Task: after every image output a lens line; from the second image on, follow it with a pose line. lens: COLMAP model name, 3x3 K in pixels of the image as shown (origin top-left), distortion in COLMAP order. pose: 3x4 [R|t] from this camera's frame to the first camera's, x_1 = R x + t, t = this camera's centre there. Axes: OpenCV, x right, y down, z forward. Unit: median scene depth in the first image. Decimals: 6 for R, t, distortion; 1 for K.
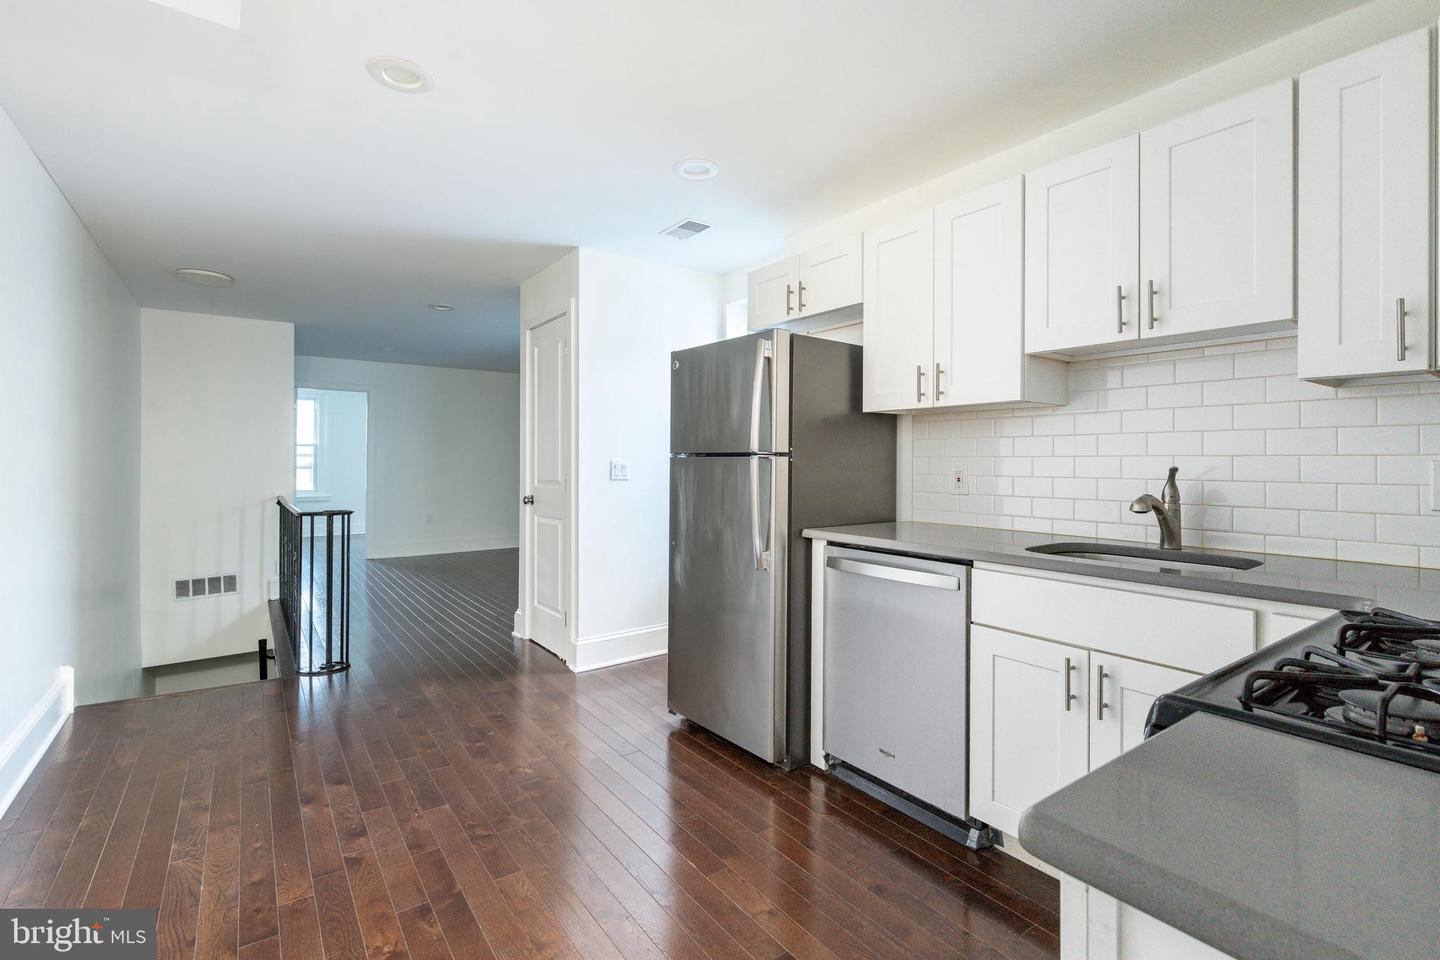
lens RADIAL K [[651.2, 0, 725.2], [0, 651.2, 462.6], [0, 0, 1]] dist [-0.000643, -0.000132]
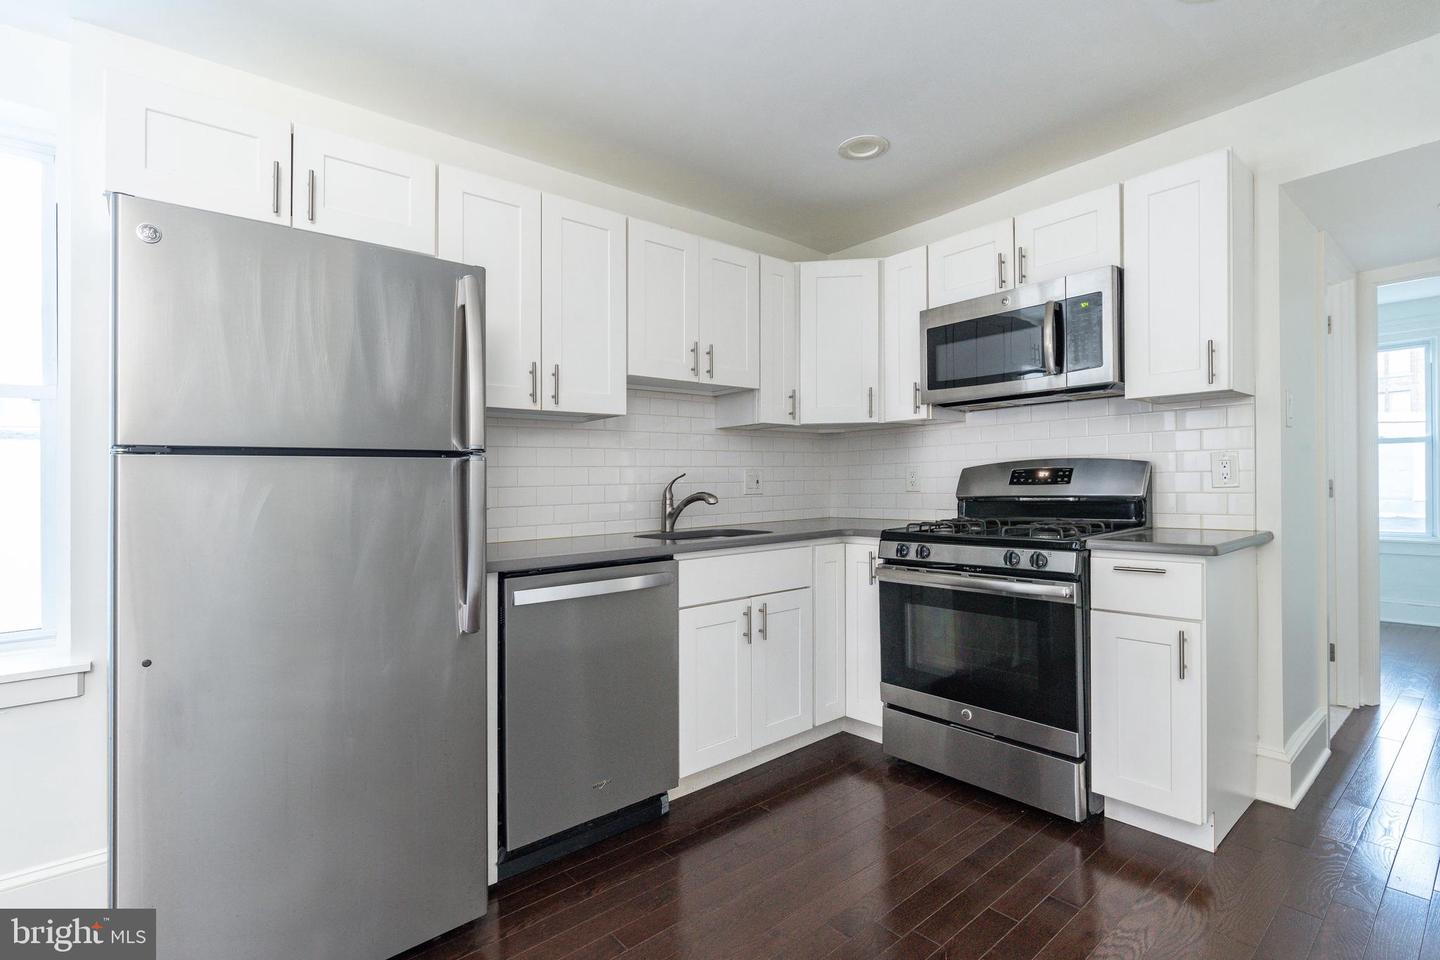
lens RADIAL K [[670.2, 0, 719.0], [0, 670.2, 487.1], [0, 0, 1]] dist [-0.010478, -0.000973]
pose [[-0.057794, -0.007263, 0.998302, -0.663131], [0.015920, 0.999840, 0.008196, 0.021382], [-0.998202, 0.016366, -0.057669, 0.835042]]
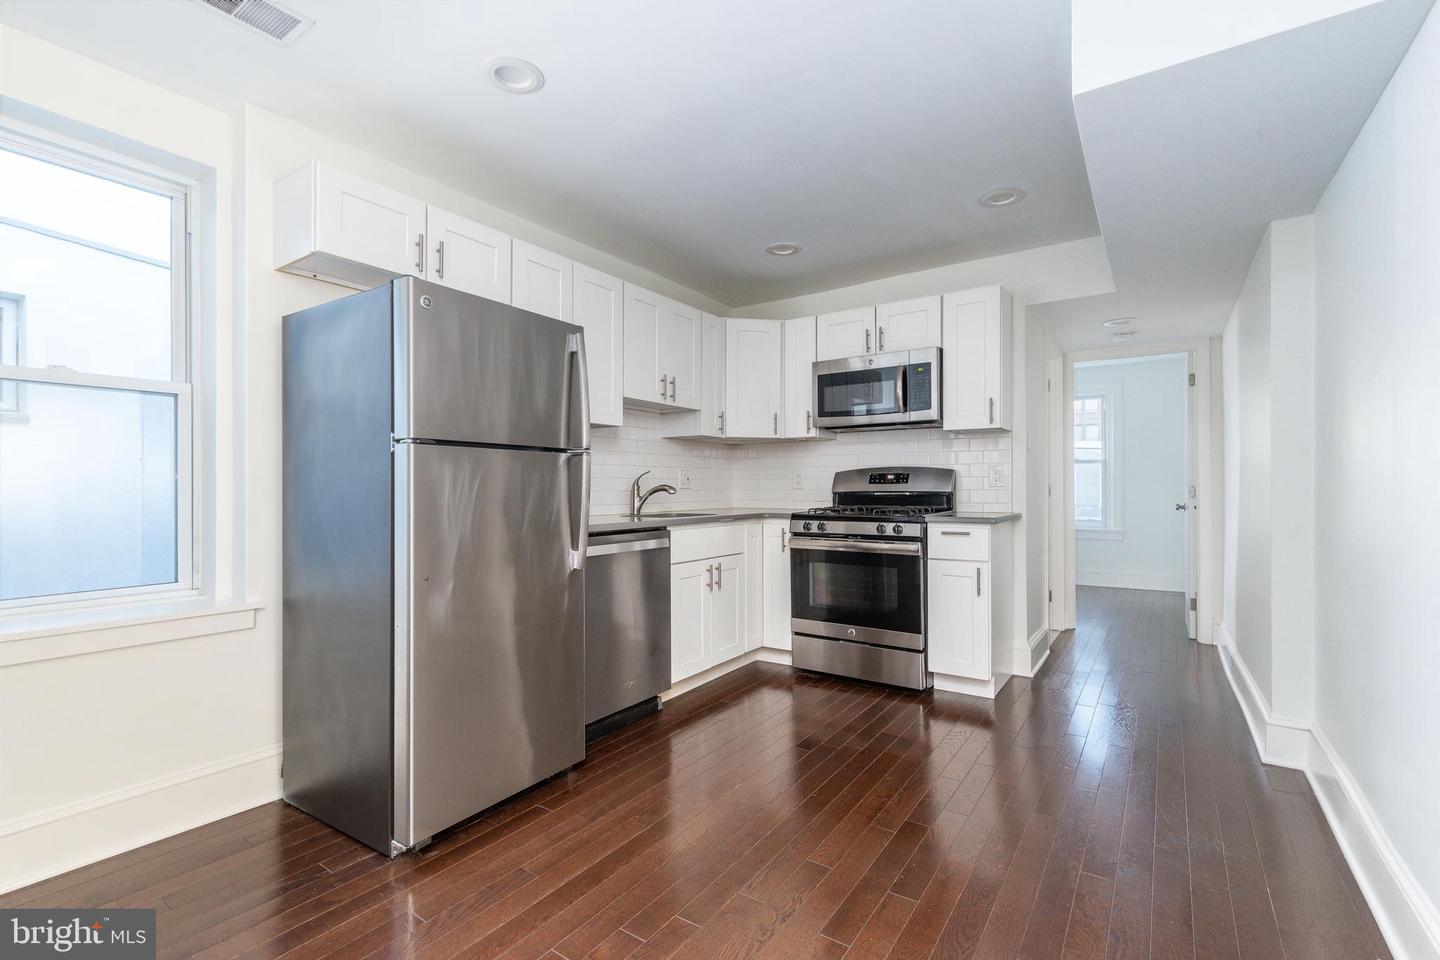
lens RADIAL K [[645.4, 0, 720.0], [0, 645.4, 480.0], [0, 0, 1]] dist [-0.002167, -0.000635]
pose [[-0.329451, 0.008365, 0.944135, -0.981094], [-0.001610, 0.999954, -0.009421, 0.041911], [-0.944171, -0.004623, -0.329423, 1.180654]]
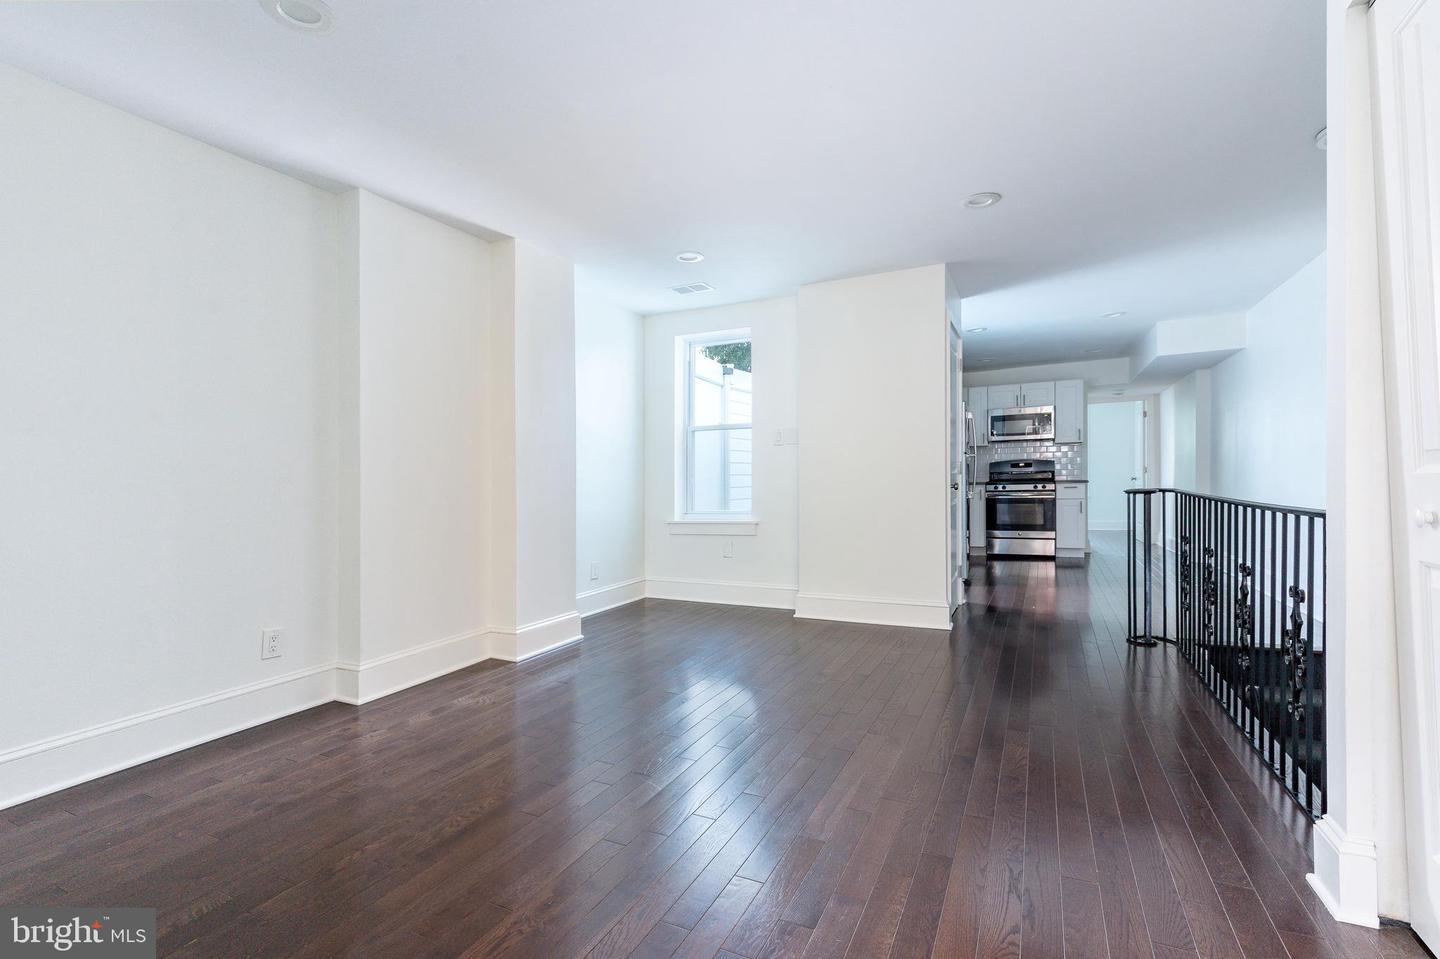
lens RADIAL K [[645.4, 0, 720.0], [0, 645.4, 479.5], [0, 0, 1]] dist [-0.002167, -0.000635]
pose [[-0.450865, 0.003536, 0.892585, -1.932881], [0.014570, 0.999888, 0.003399, 0.063465], [-0.892473, 0.014538, -0.450866, 3.258564]]
